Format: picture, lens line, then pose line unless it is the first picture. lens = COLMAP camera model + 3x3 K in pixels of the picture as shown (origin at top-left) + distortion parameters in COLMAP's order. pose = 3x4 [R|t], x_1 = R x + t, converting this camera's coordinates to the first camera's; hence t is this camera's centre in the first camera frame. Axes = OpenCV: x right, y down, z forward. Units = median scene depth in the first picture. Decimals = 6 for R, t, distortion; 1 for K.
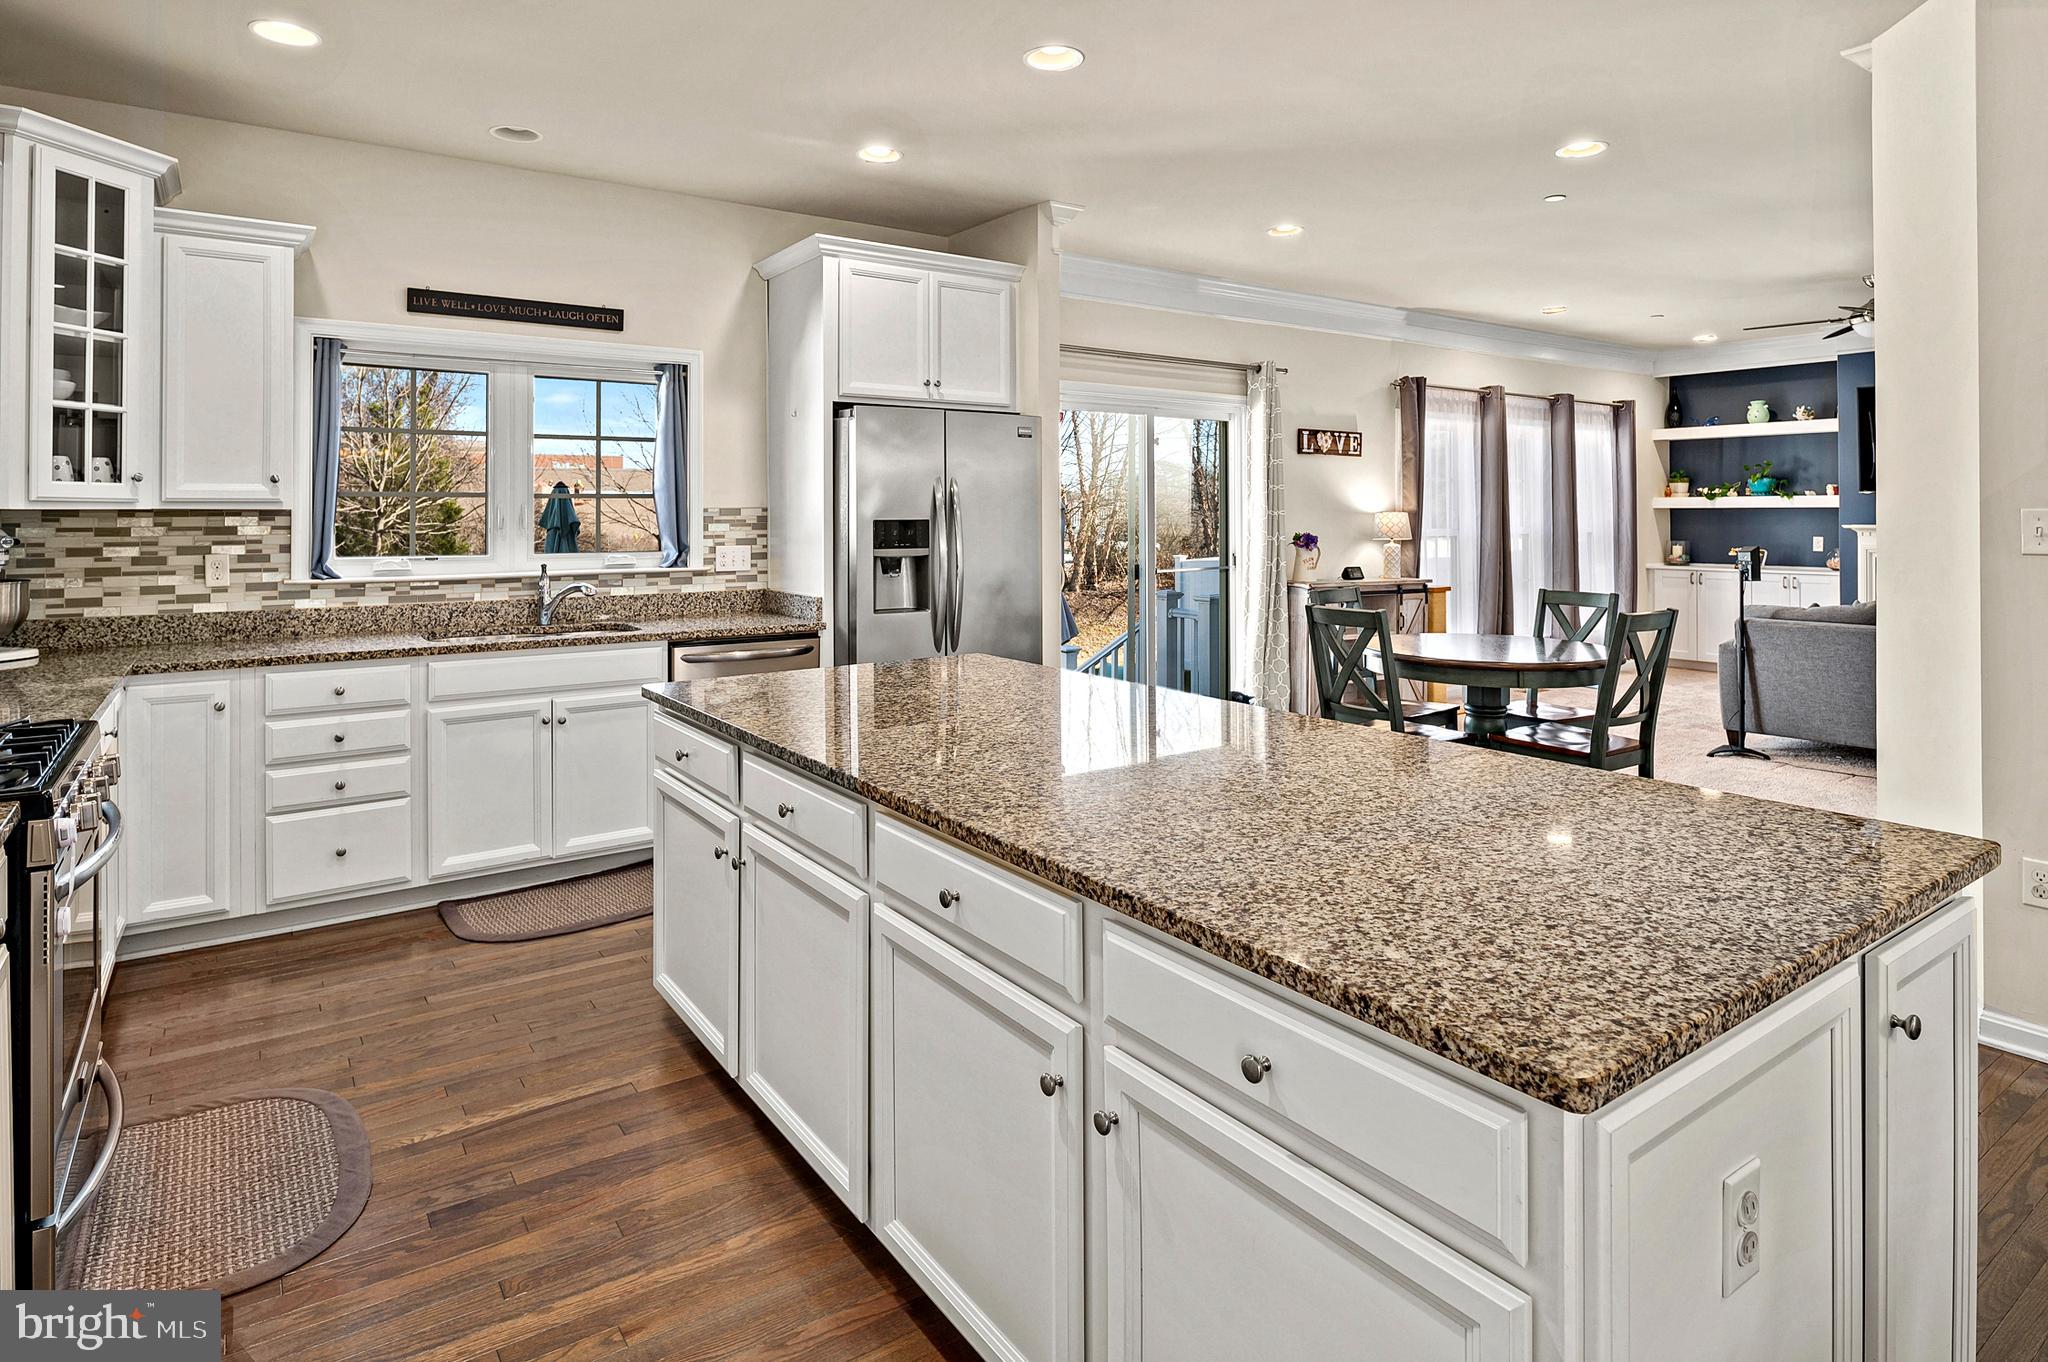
lens RADIAL K [[1106.5, 0, 1017.4], [0, 1106.5, 508.5], [0, 0, 1]] dist [-0.003478, -0.002154]
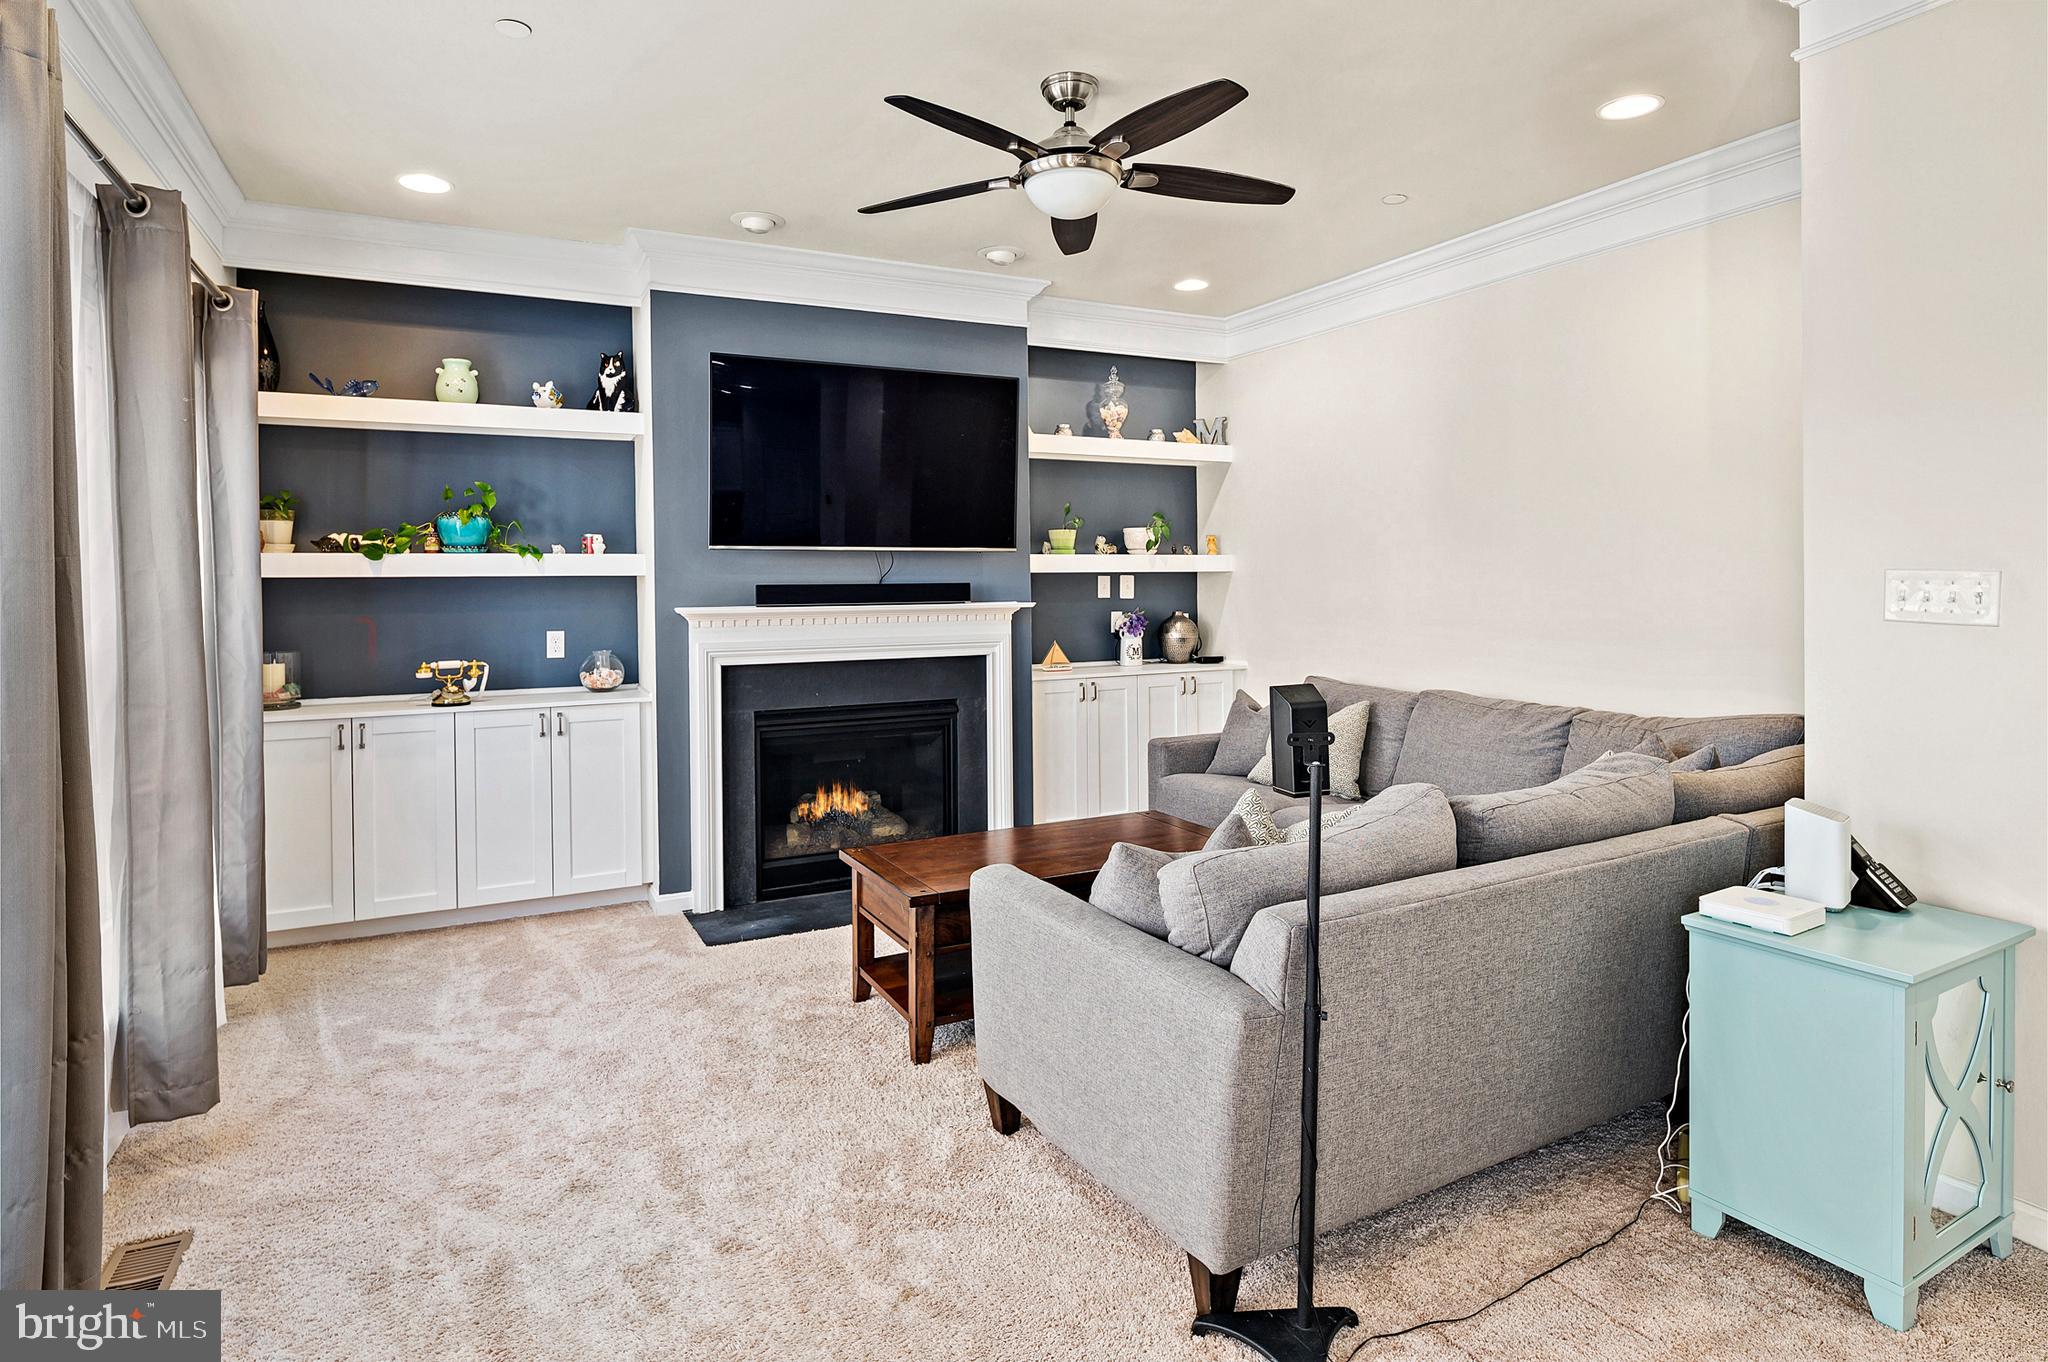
lens RADIAL K [[1101.1, 0, 1021.3], [0, 1101.1, 591.5], [0, 0, 1]] dist [-0.002243, -0.000544]
pose [[0.132837, -0.010576, 0.991081, 0.262501], [0.002119, 0.999944, 0.010387, 0.001490], [-0.991136, 0.000720, 0.132852, 0.826532]]
